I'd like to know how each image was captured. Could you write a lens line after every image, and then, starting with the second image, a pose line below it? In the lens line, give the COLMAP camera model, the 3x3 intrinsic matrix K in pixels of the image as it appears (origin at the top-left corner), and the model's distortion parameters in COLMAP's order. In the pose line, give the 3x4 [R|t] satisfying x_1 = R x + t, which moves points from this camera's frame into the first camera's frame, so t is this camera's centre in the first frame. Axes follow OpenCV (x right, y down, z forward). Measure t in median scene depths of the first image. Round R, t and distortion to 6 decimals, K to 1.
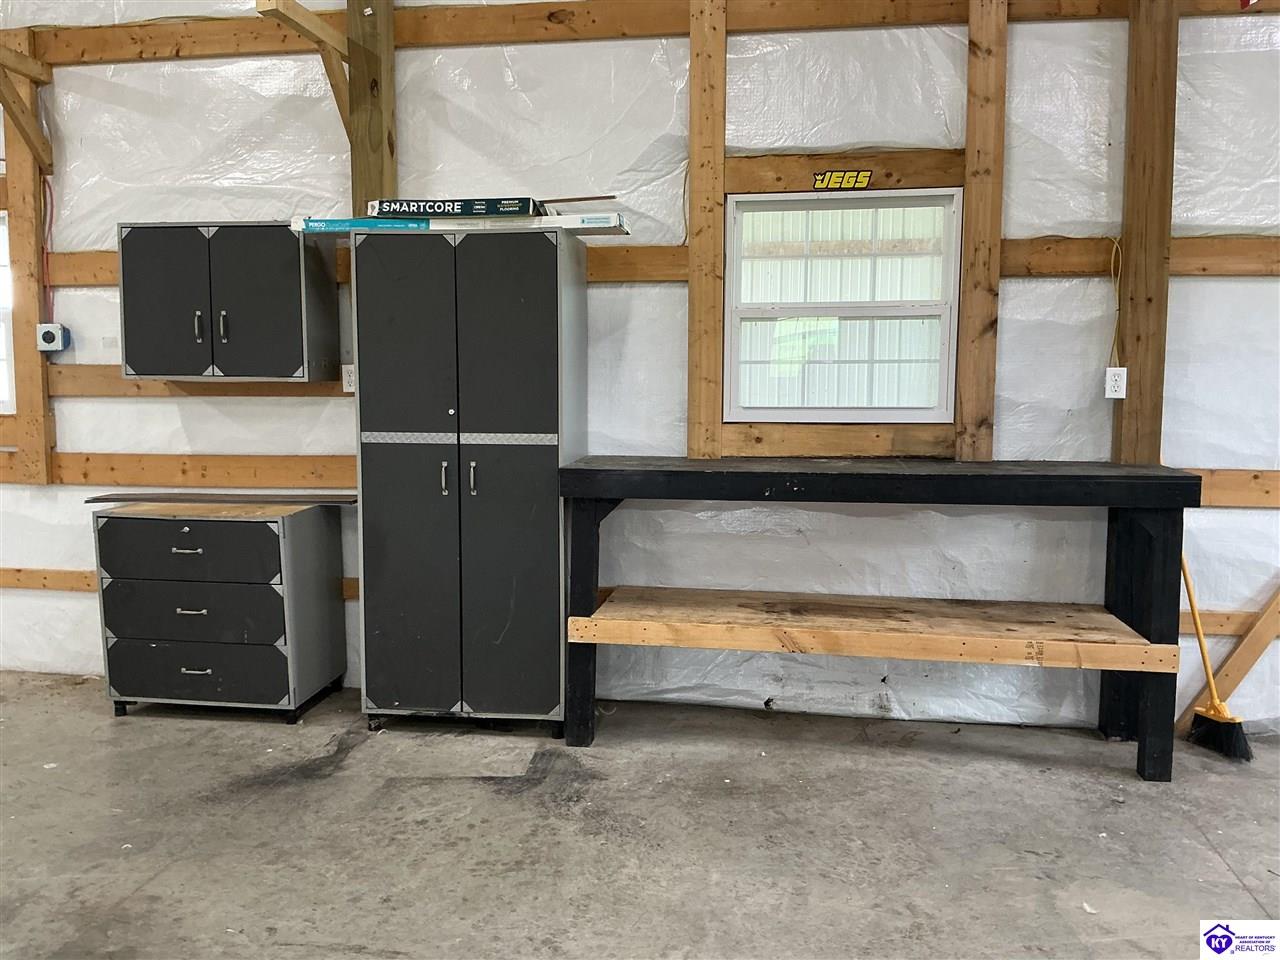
lens RADIAL K [[1067.0, 0, 640.0], [0, 1067.0, 480.0], [0, 0, 1]] dist [0.153936, -0.329093]
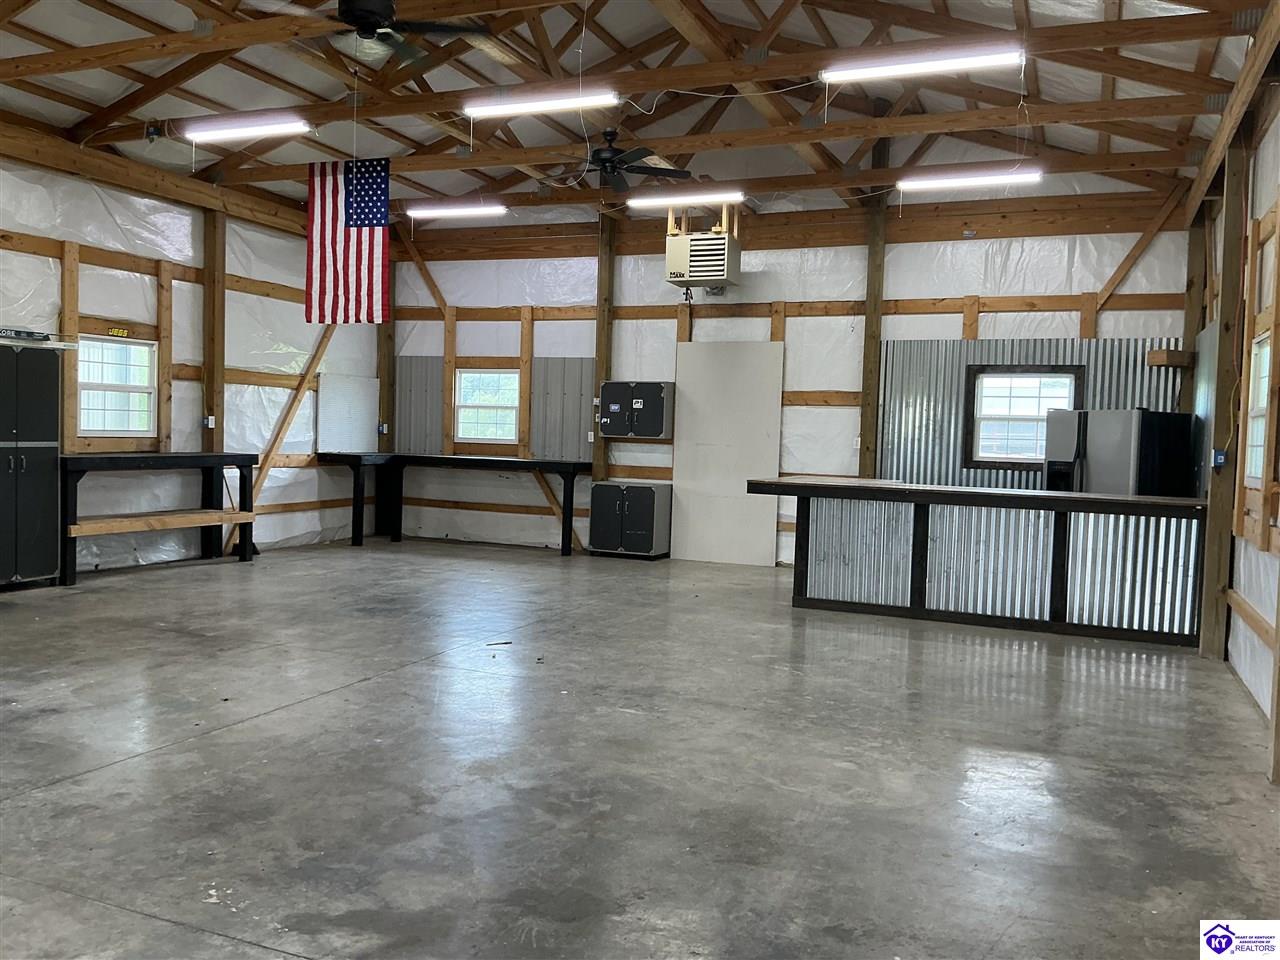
lens RADIAL K [[1067.0, 0, 640.0], [0, 1067.0, 480.0], [0, 0, 1]] dist [0.153936, -0.329093]
pose [[0.233530, -0.039137, 0.971562, -1.848932], [0.065022, 0.997582, 0.024556, 0.054158], [-0.970173, 0.057438, 0.235510, -0.622500]]
